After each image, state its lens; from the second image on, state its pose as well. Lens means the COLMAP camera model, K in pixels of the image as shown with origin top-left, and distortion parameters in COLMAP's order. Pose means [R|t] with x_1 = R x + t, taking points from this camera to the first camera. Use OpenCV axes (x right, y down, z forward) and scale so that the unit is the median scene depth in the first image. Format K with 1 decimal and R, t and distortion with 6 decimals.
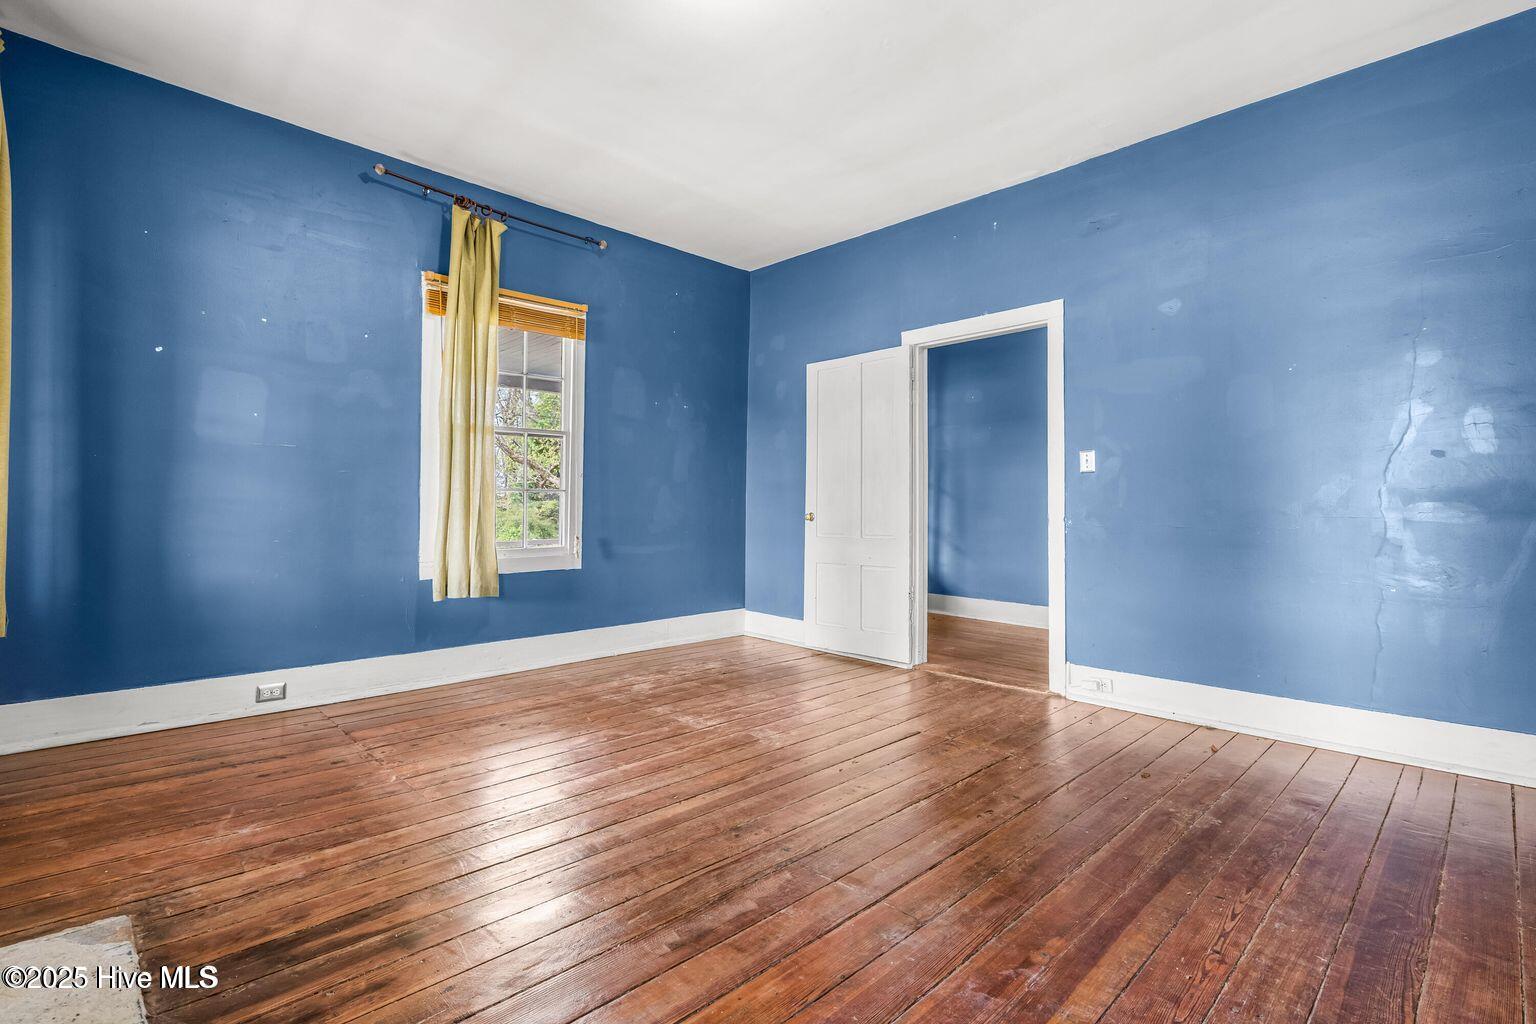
lens RADIAL K [[722.9, 0, 771.1], [0, 722.9, 488.0], [0, 0, 1]] dist [-0.002381, 0.000112]
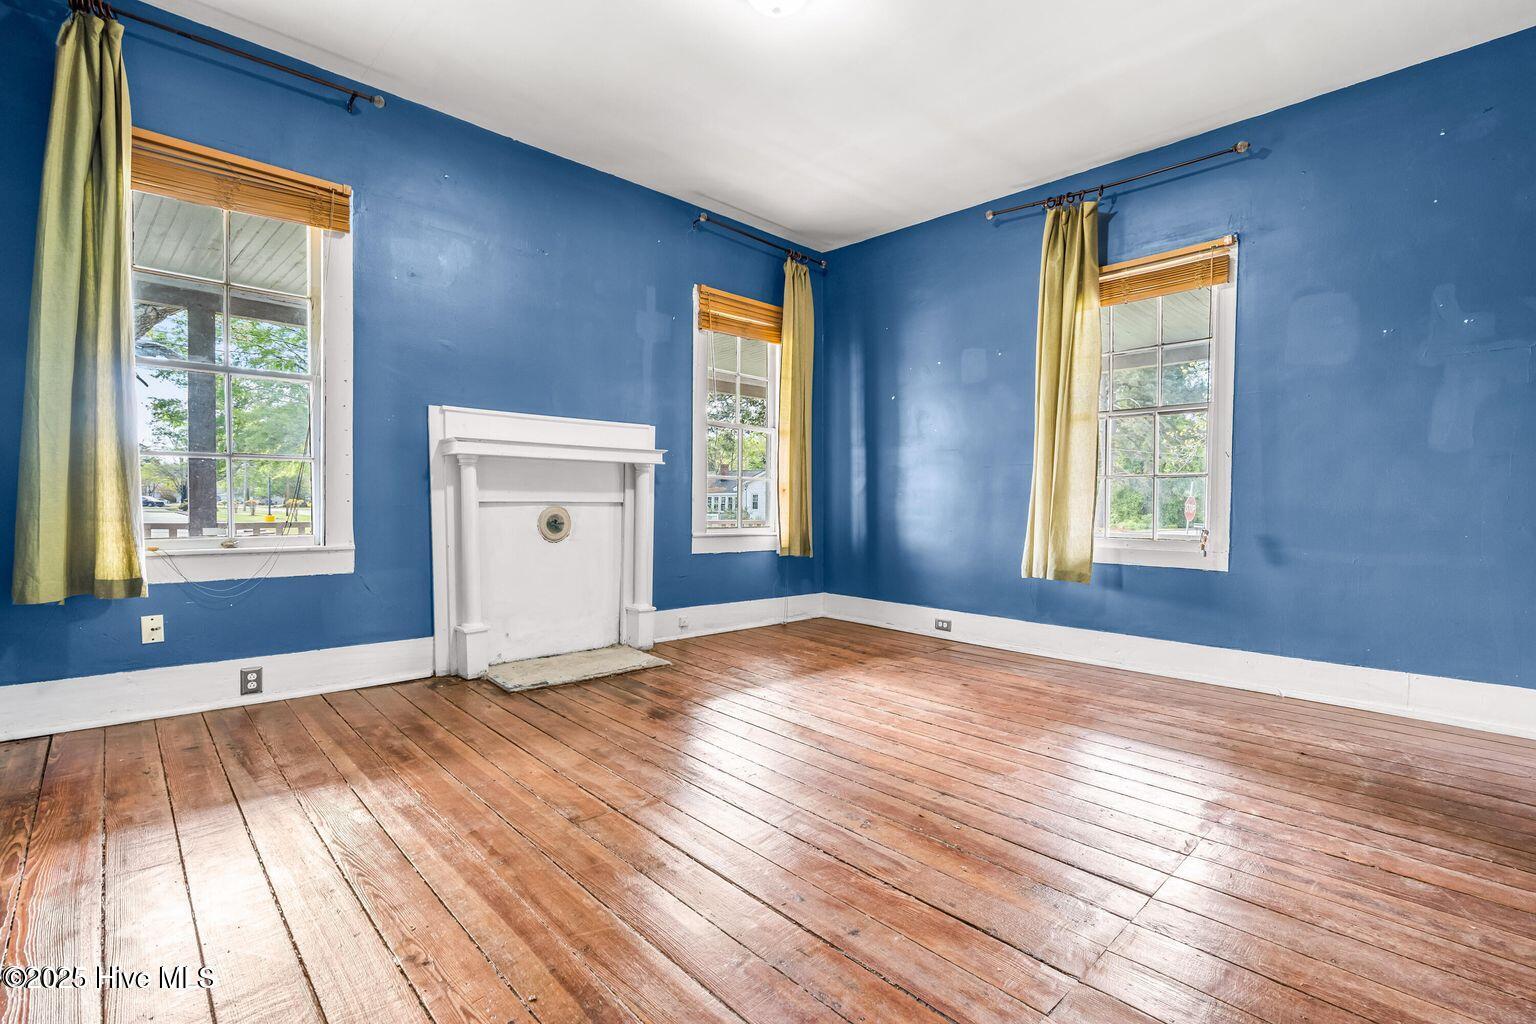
lens RADIAL K [[694.5, 0, 758.4], [0, 694.5, 505.9], [0, 0, 1]] dist [-0.004318, 0.000667]
pose [[-0.026150, 0.009942, -0.999609, 0.754297], [0.018485, 0.999784, 0.009460, 0.033321], [0.999487, -0.018230, -0.026328, 0.743048]]
